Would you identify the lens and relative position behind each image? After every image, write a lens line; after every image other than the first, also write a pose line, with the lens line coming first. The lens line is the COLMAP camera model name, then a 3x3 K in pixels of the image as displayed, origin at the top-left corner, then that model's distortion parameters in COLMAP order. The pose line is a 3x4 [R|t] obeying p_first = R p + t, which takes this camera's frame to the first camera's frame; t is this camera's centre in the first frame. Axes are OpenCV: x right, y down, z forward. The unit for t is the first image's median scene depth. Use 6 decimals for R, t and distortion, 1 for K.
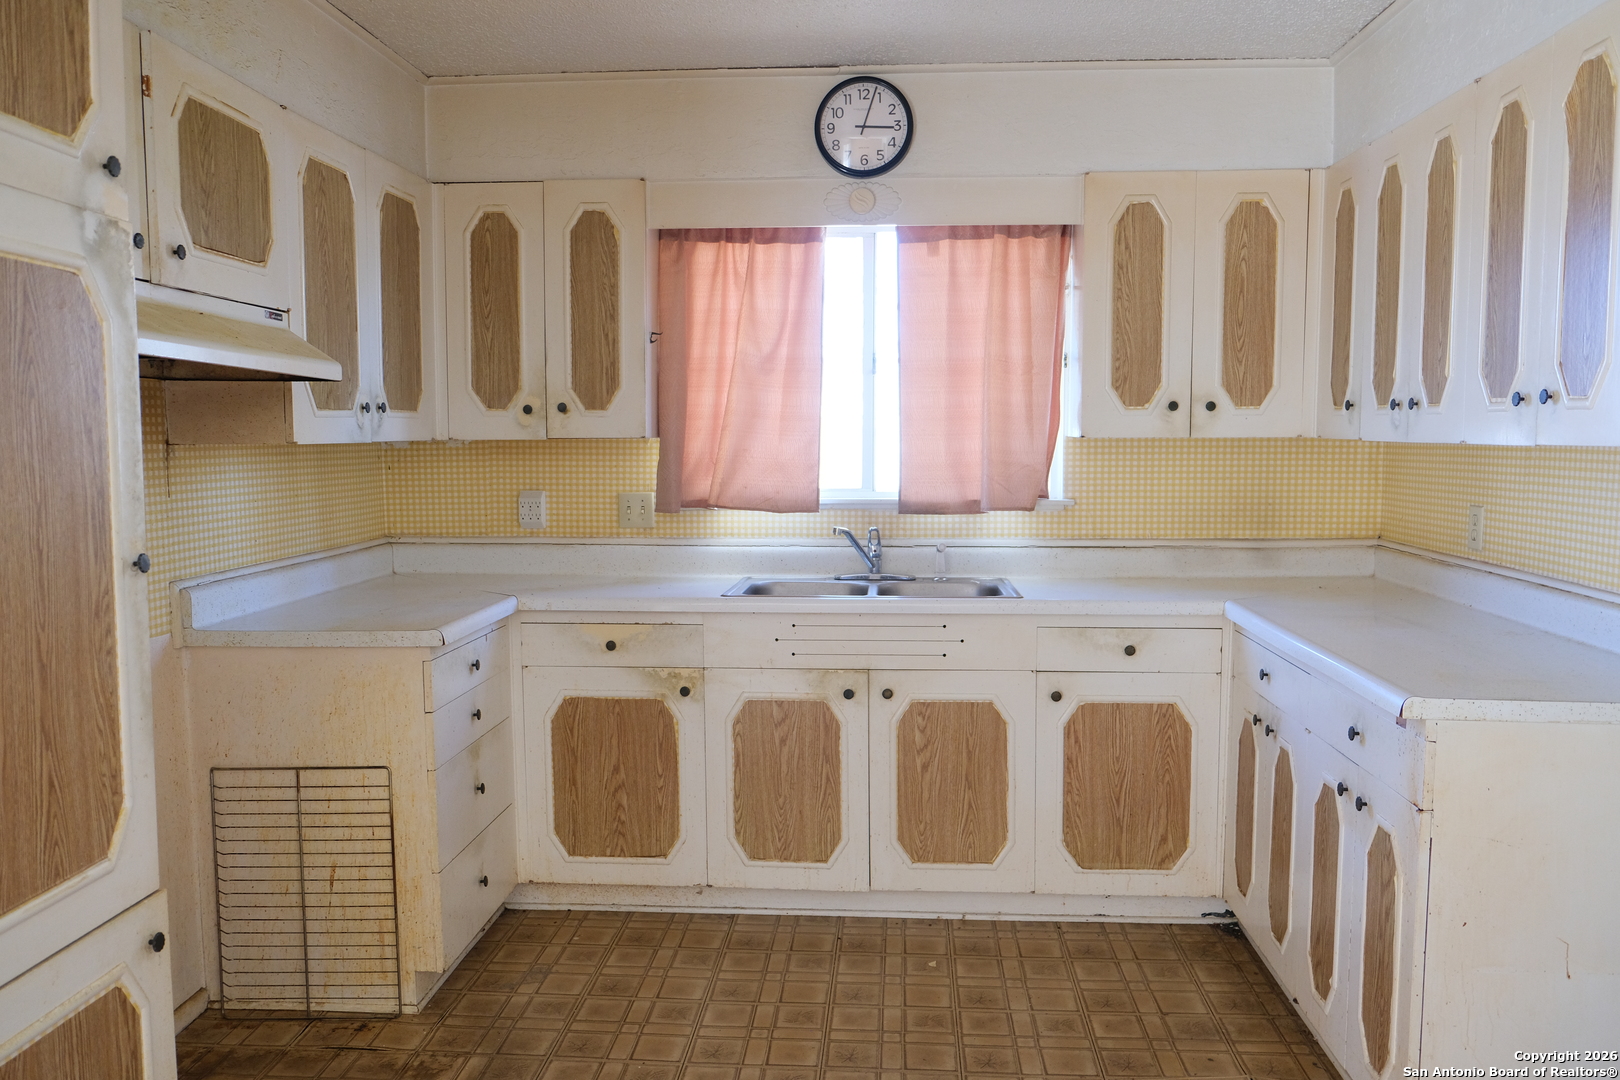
lens RADIAL K [[1268.1, 0, 805.2], [0, 1268.1, 546.2], [0, 0, 1]] dist [-0.033980, 0.027894]
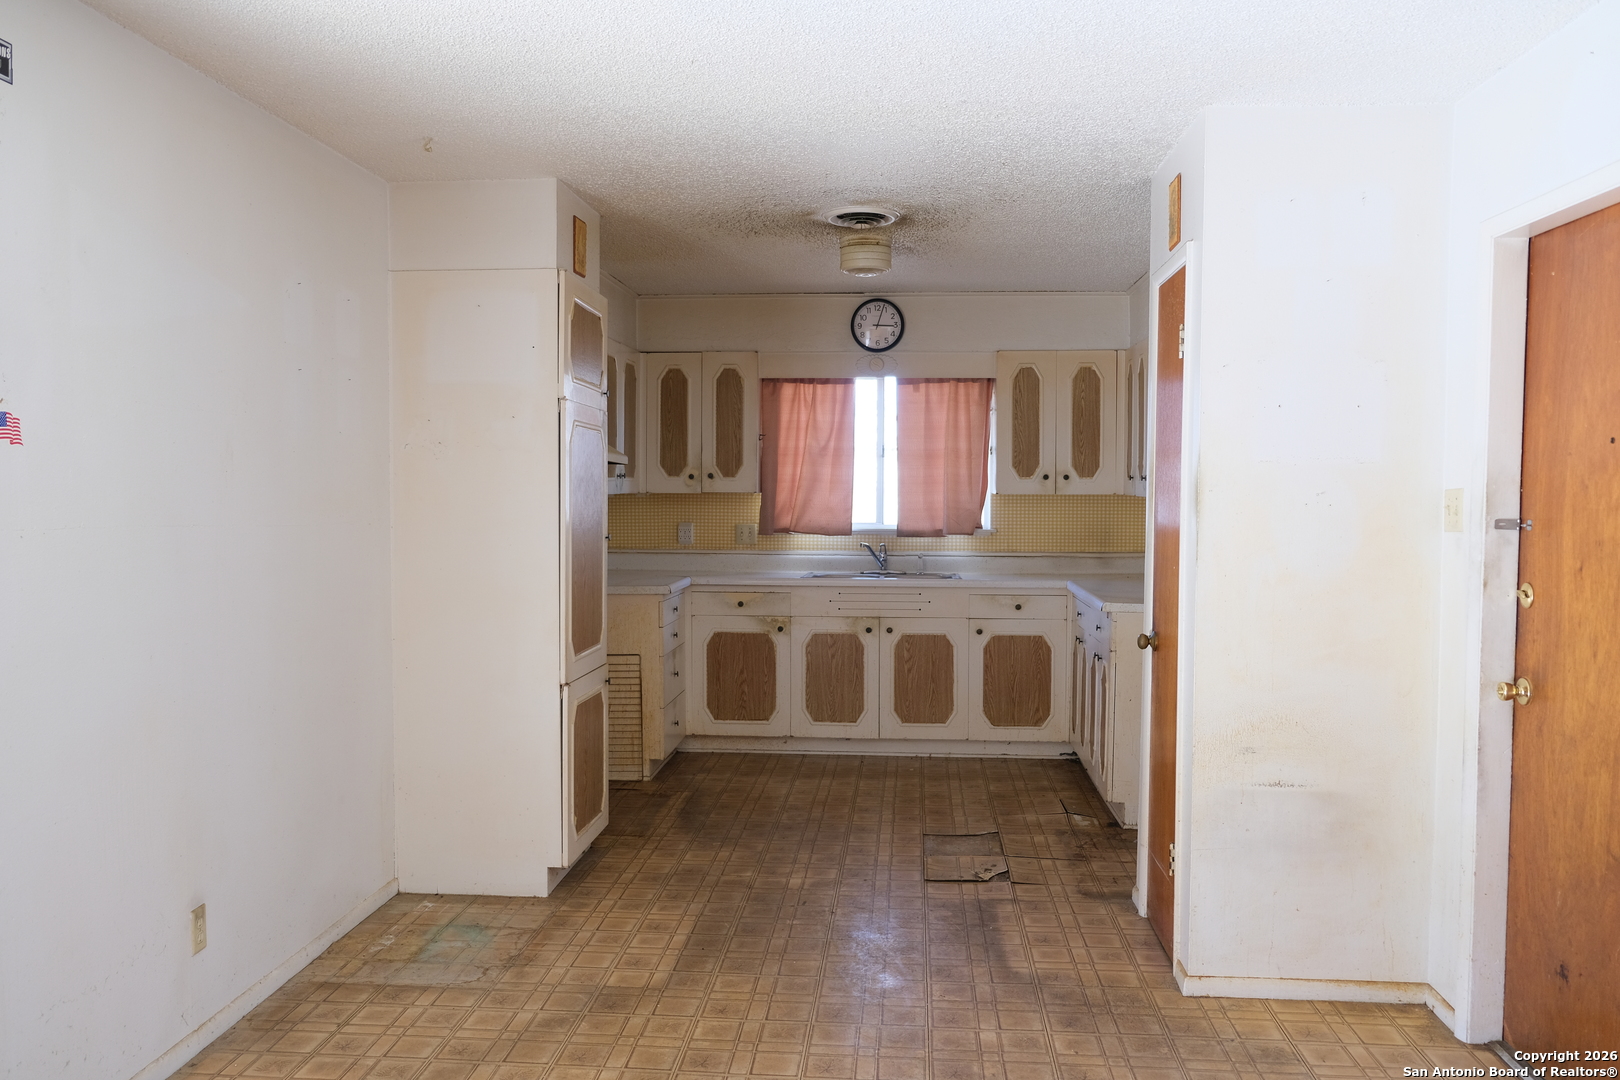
lens RADIAL K [[1268.1, 0, 807.2], [0, 1268.1, 536.2], [0, 0, 1]] dist [-0.033980, 0.027894]
pose [[0.999895, 0.006620, -0.012854, -0.031275], [-0.007289, 0.998583, -0.052710, 0.074750], [0.012487, 0.052799, 0.998527, -0.842875]]
